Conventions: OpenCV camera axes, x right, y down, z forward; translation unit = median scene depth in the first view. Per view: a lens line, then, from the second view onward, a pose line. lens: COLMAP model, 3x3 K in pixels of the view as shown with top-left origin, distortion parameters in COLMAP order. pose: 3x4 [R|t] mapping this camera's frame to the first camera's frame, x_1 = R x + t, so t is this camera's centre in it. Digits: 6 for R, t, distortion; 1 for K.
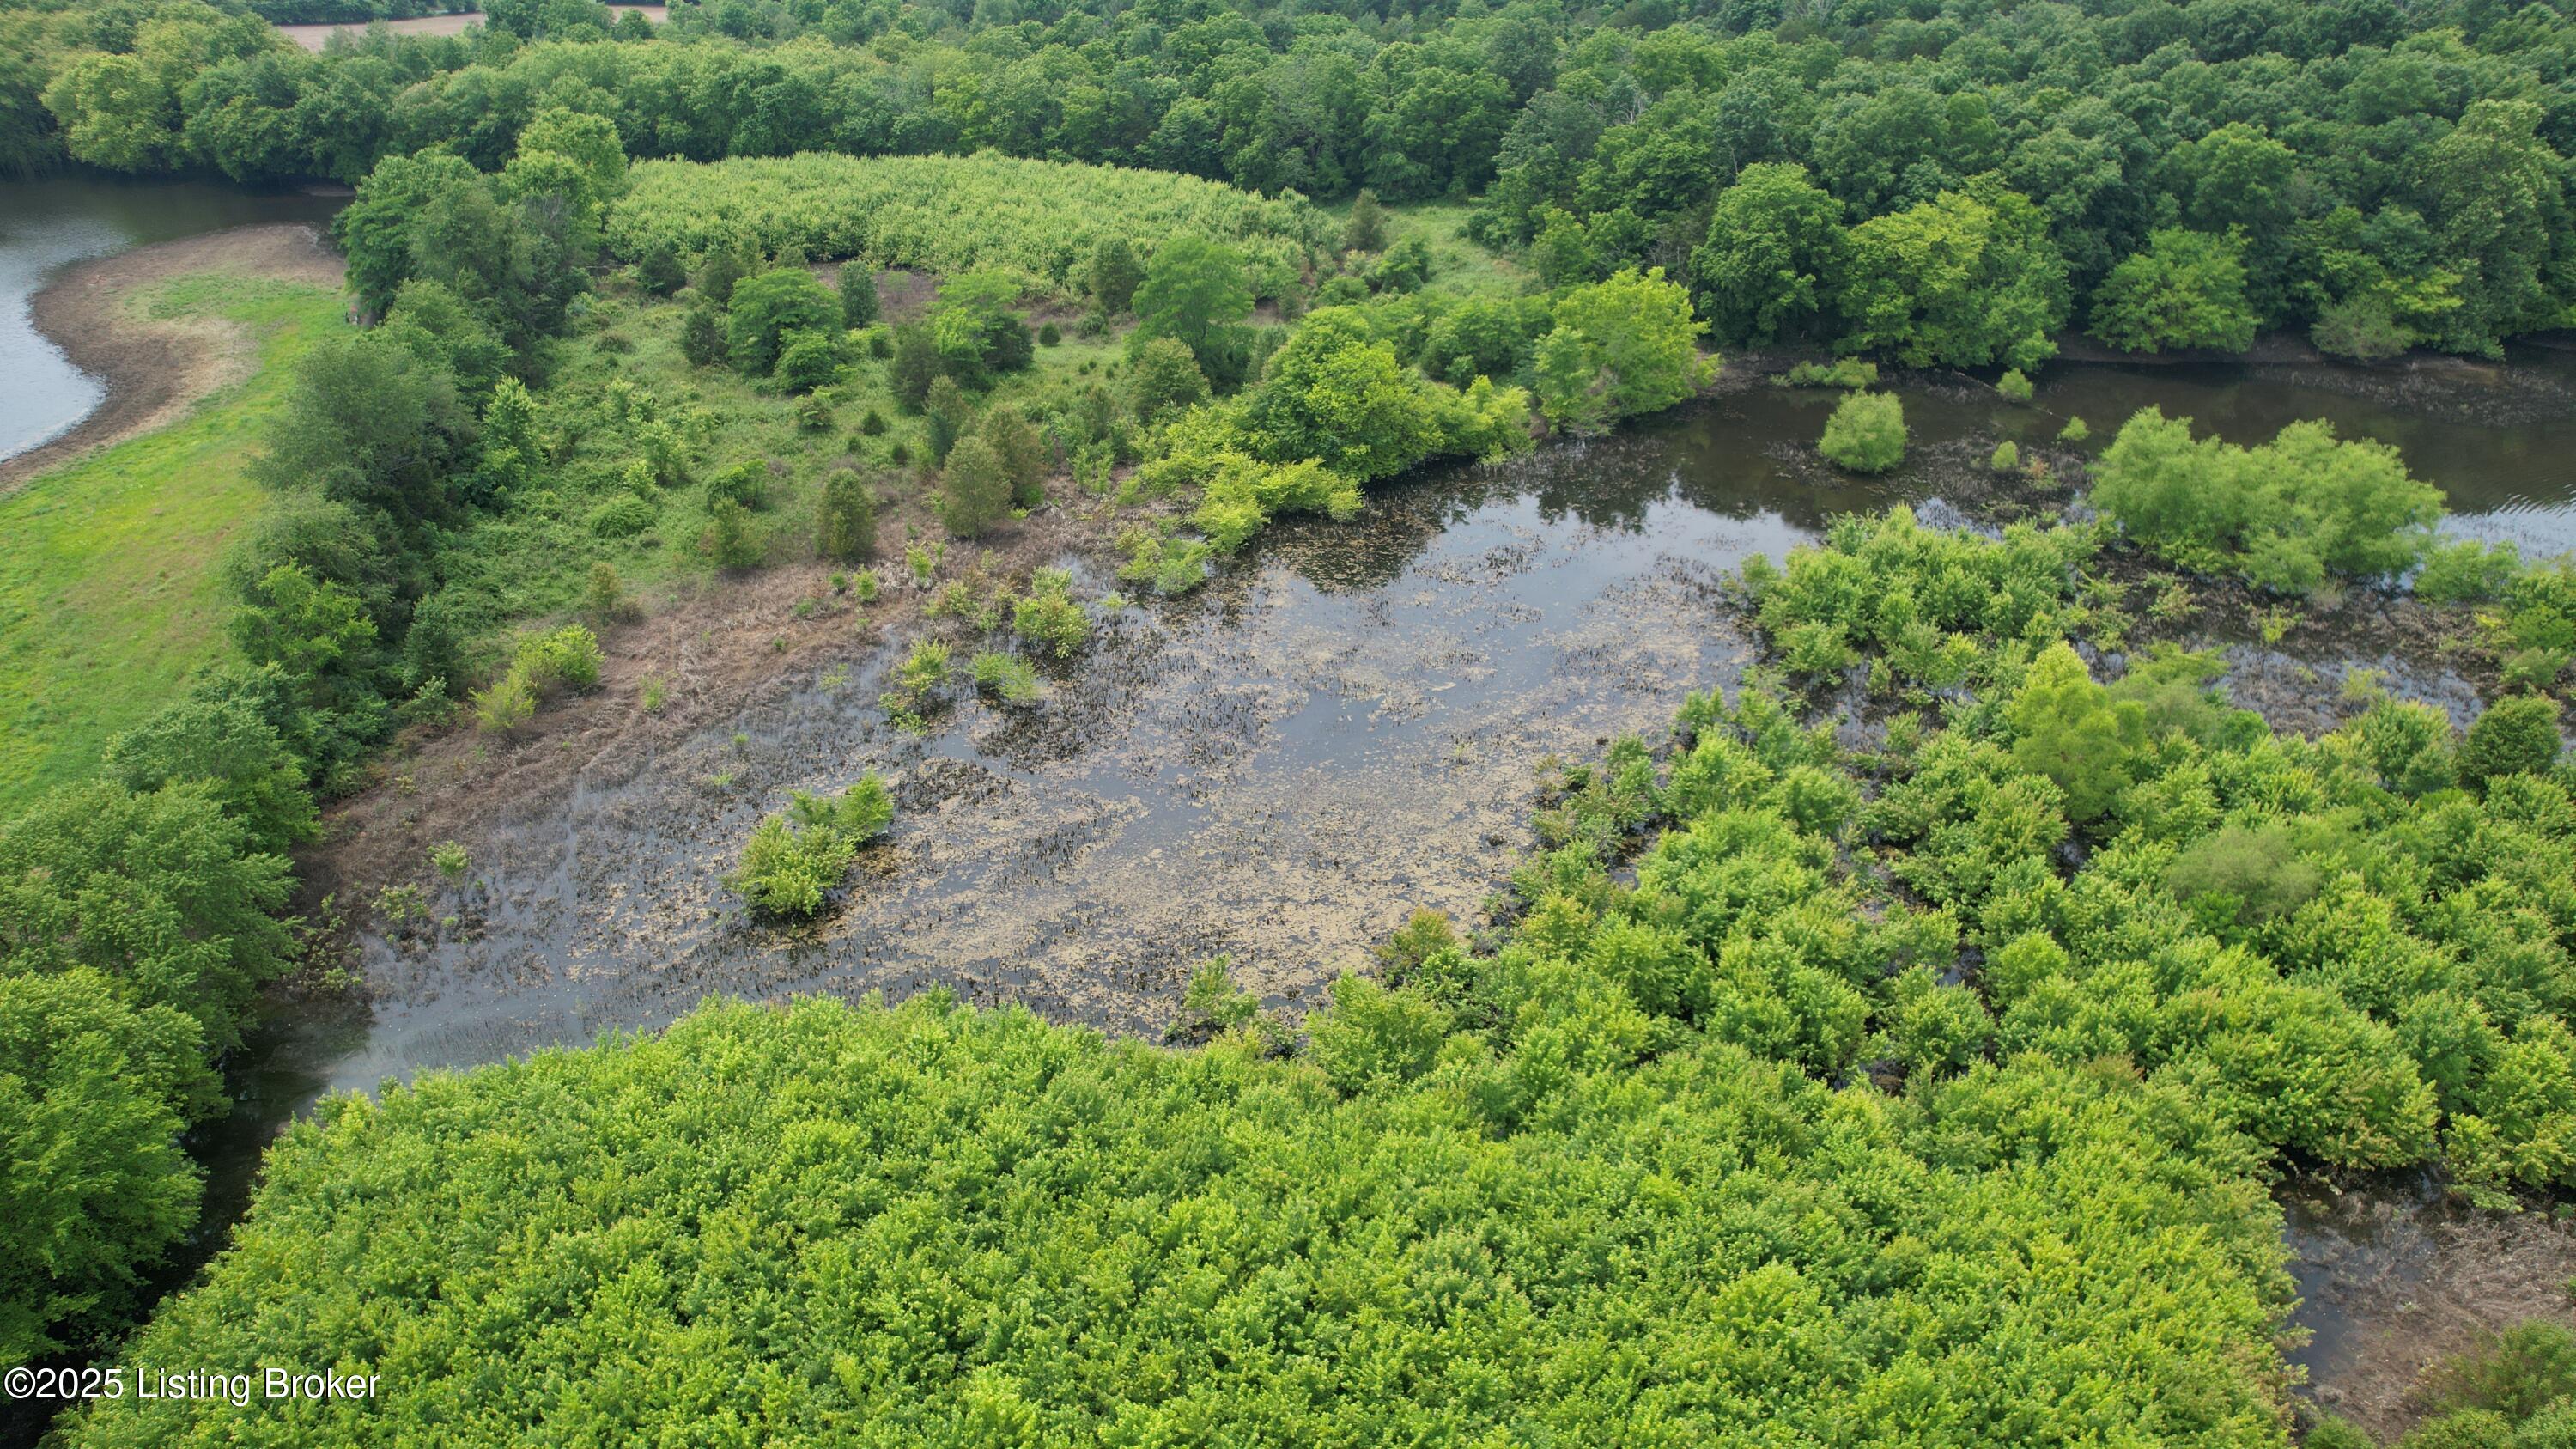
lens RADIAL K [[1655.7, 0, 1287.7], [0, 1655.7, 733.5], [0, 0, 1]] dist [-0.079540, 0.073654]
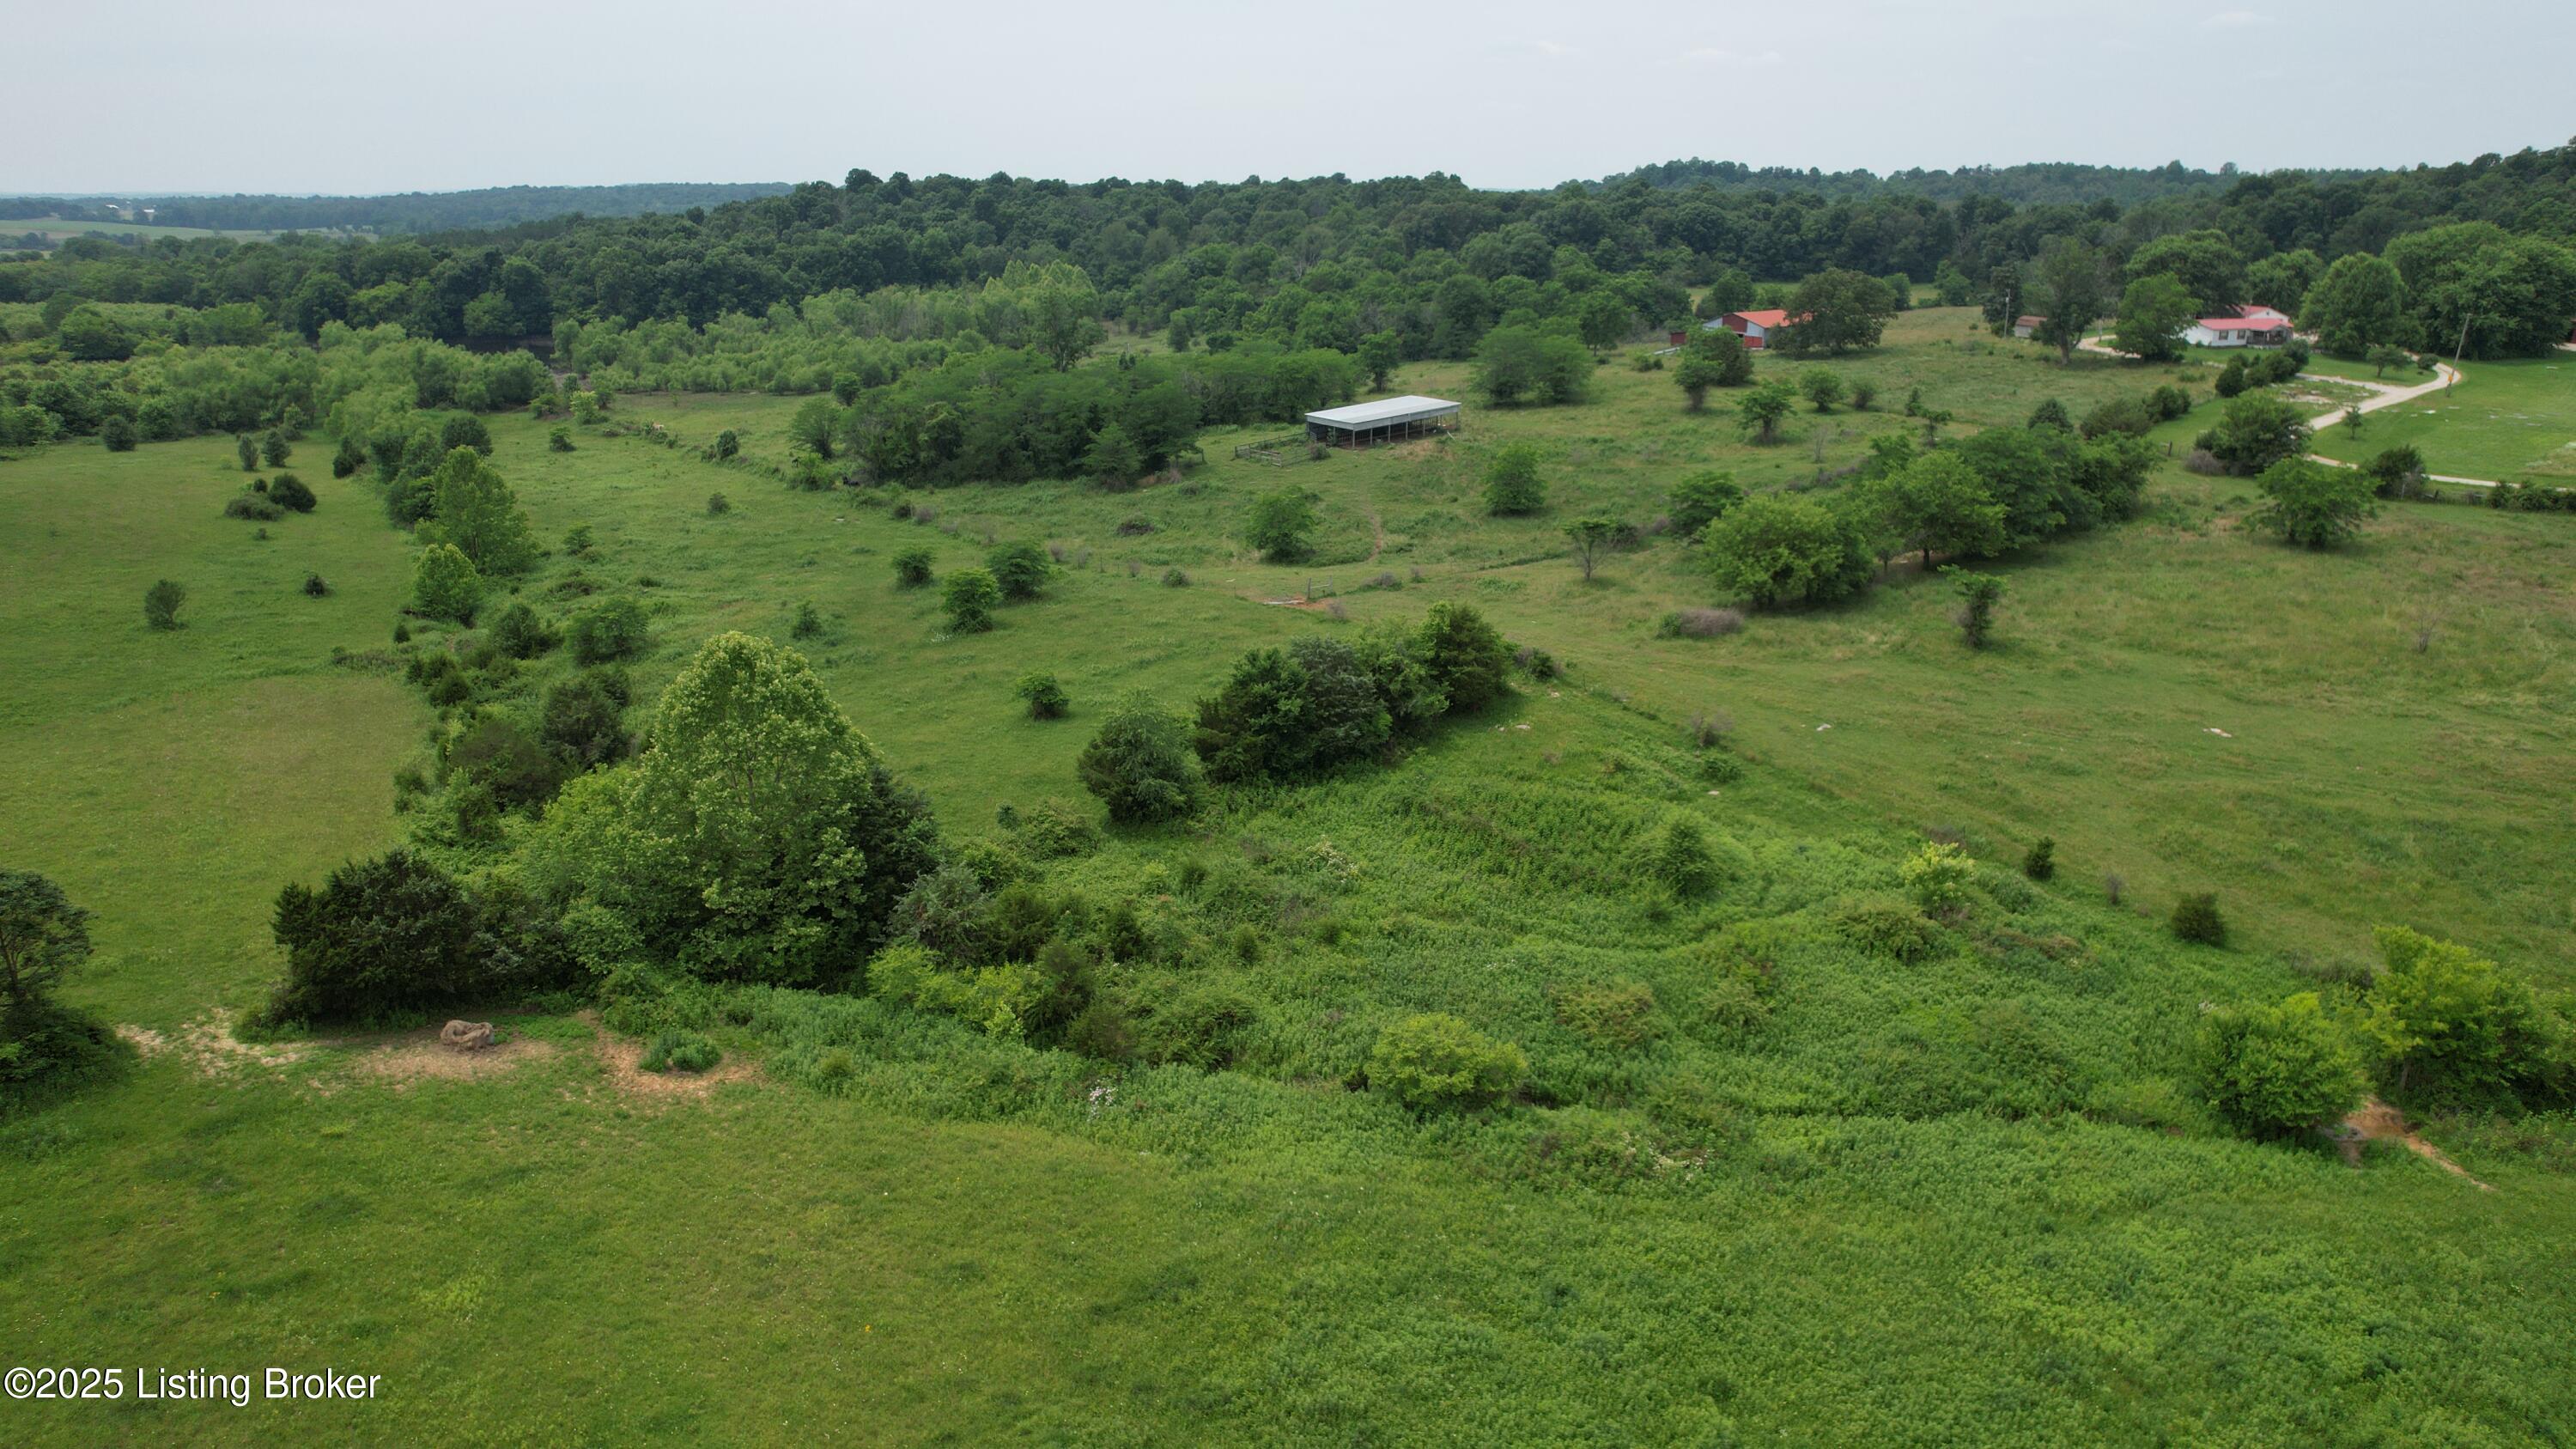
lens RADIAL K [[1655.7, 0, 1297.1], [0, 1655.7, 738.4], [0, 0, 1]] dist [-0.079540, 0.073654]
pose [[0.985641, -0.049767, 0.161356, 1.054673], [0.080378, 0.978654, -0.189146, 0.777121], [-0.148498, 0.199399, 0.968601, -1.254322]]
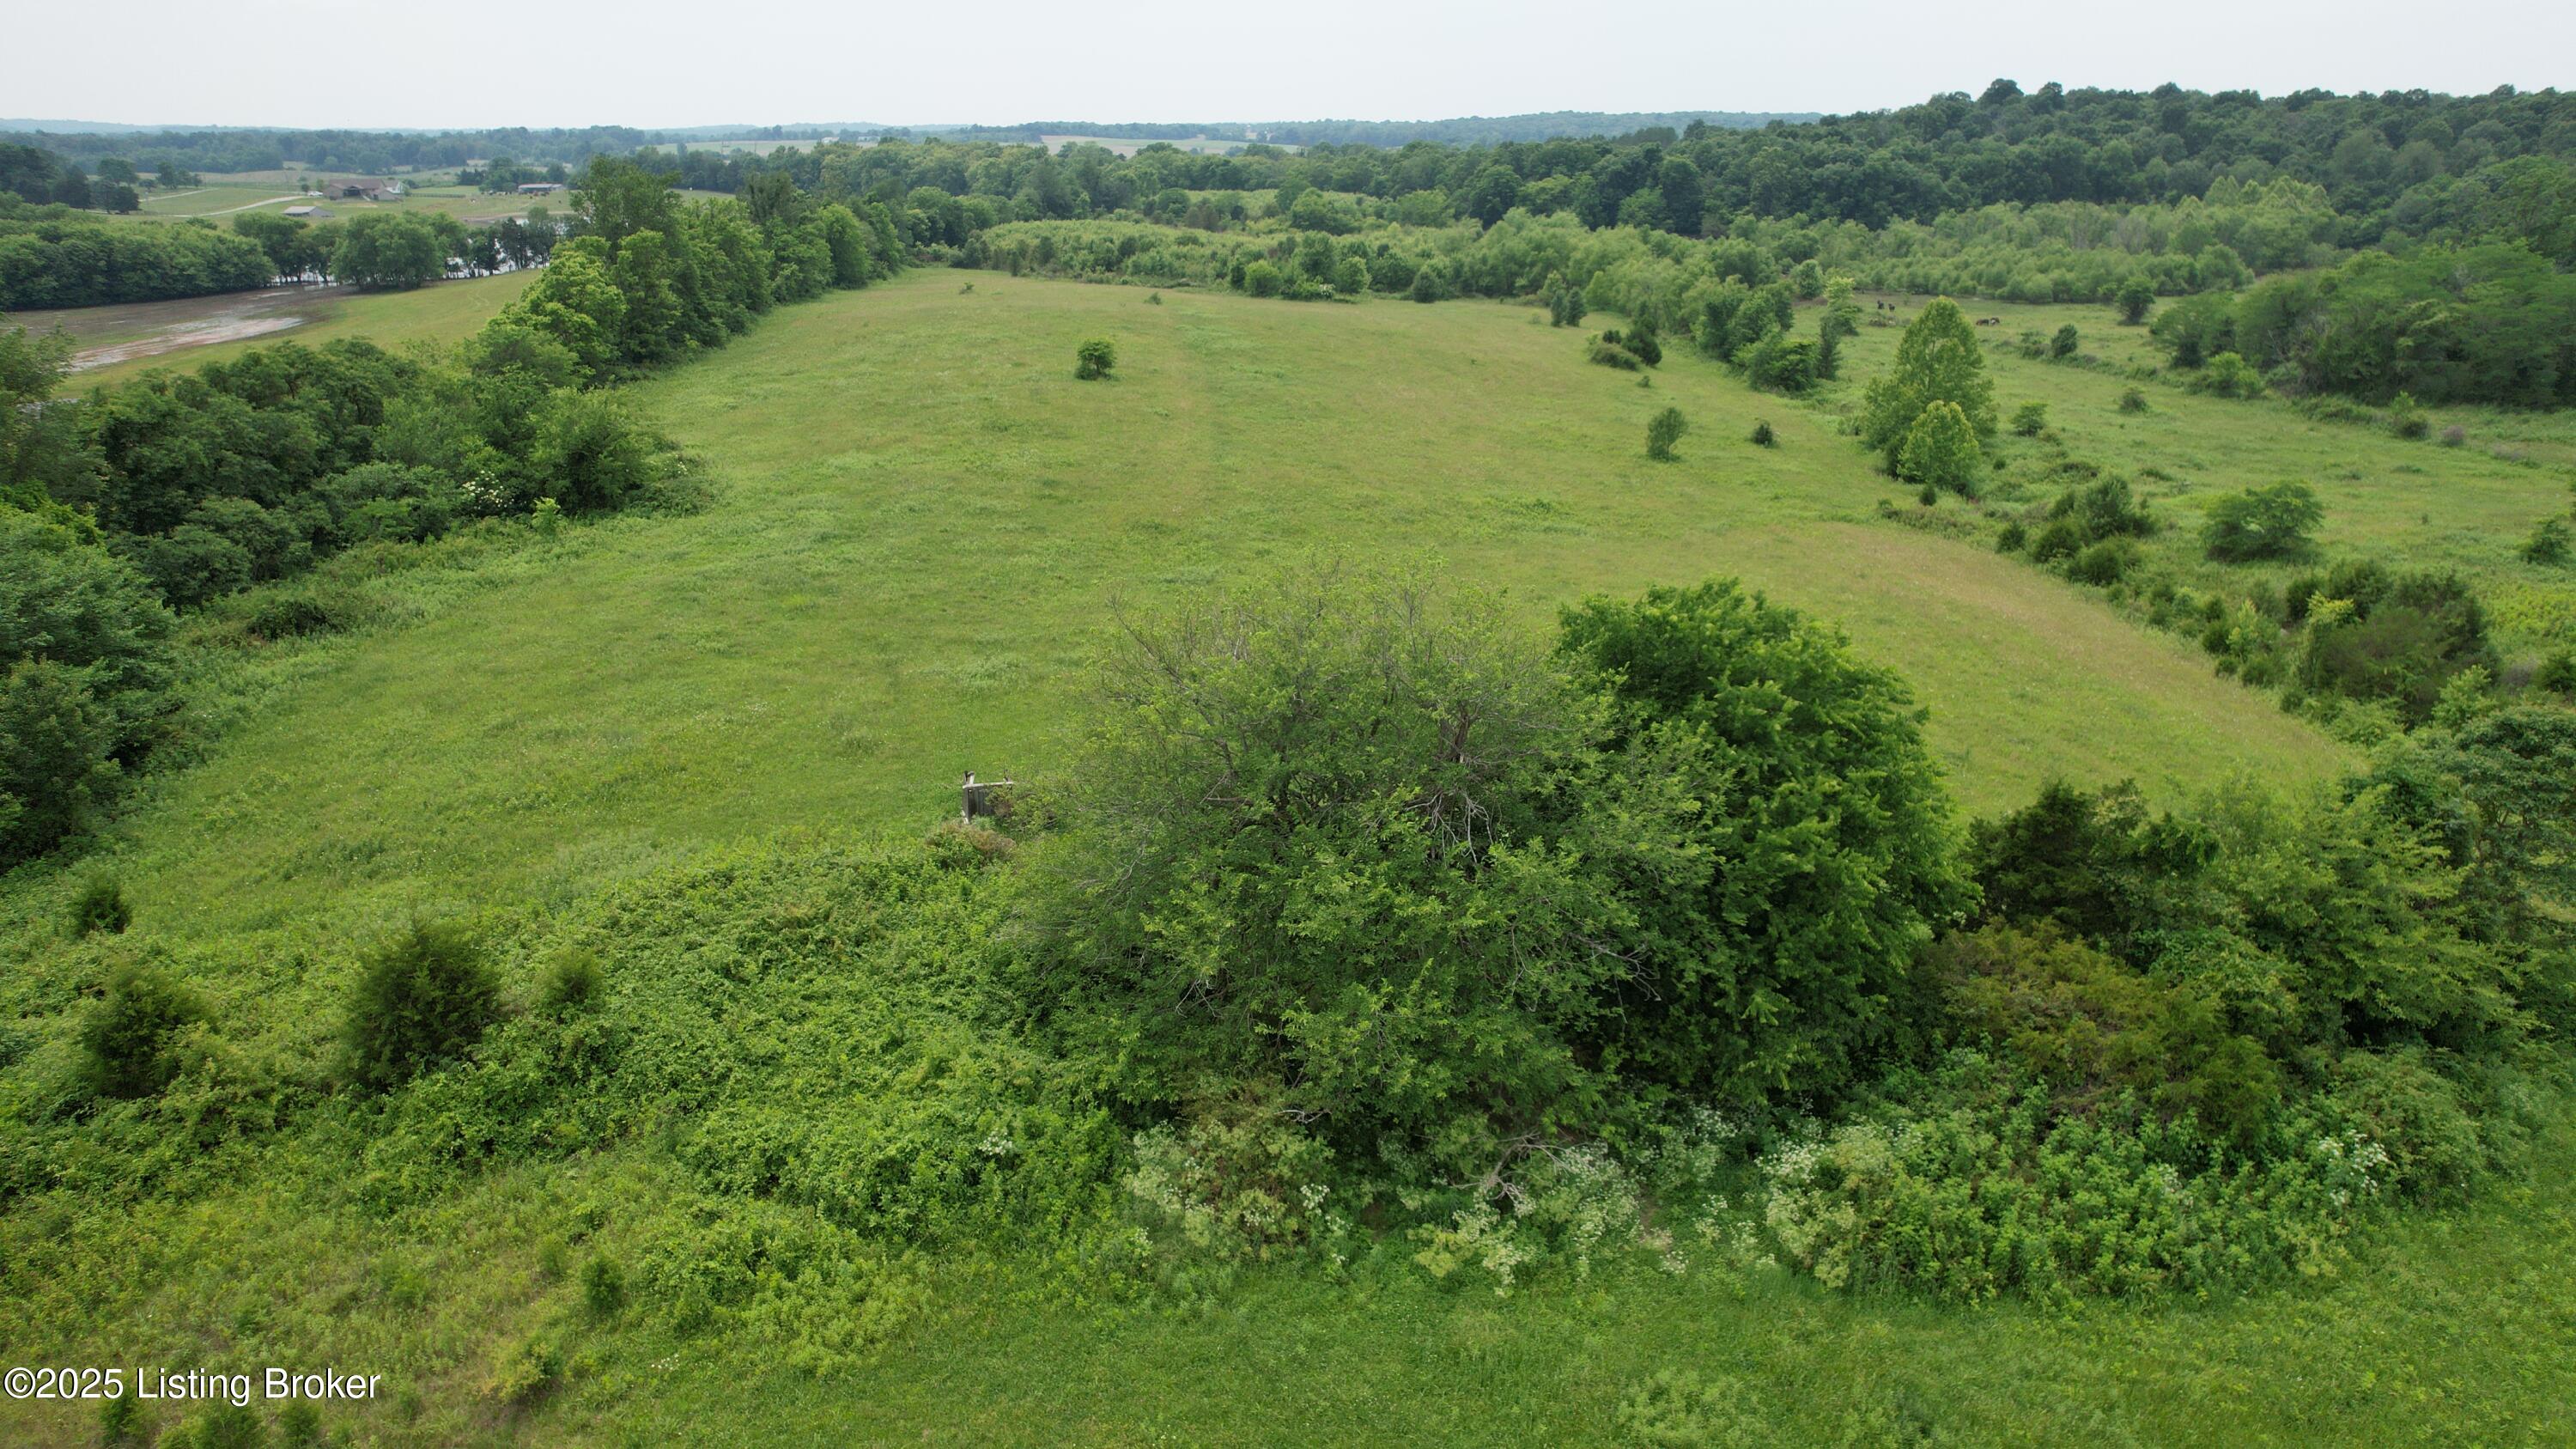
lens RADIAL K [[1655.7, 0, 1287.9], [0, 1655.7, 730.6], [0, 0, 1]] dist [-0.079540, 0.073654]
pose [[0.922891, 0.136650, -0.359998, 0.833745], [-0.194233, 0.972462, -0.128805, 0.780201], [0.332483, 0.188796, 0.924019, -1.169819]]
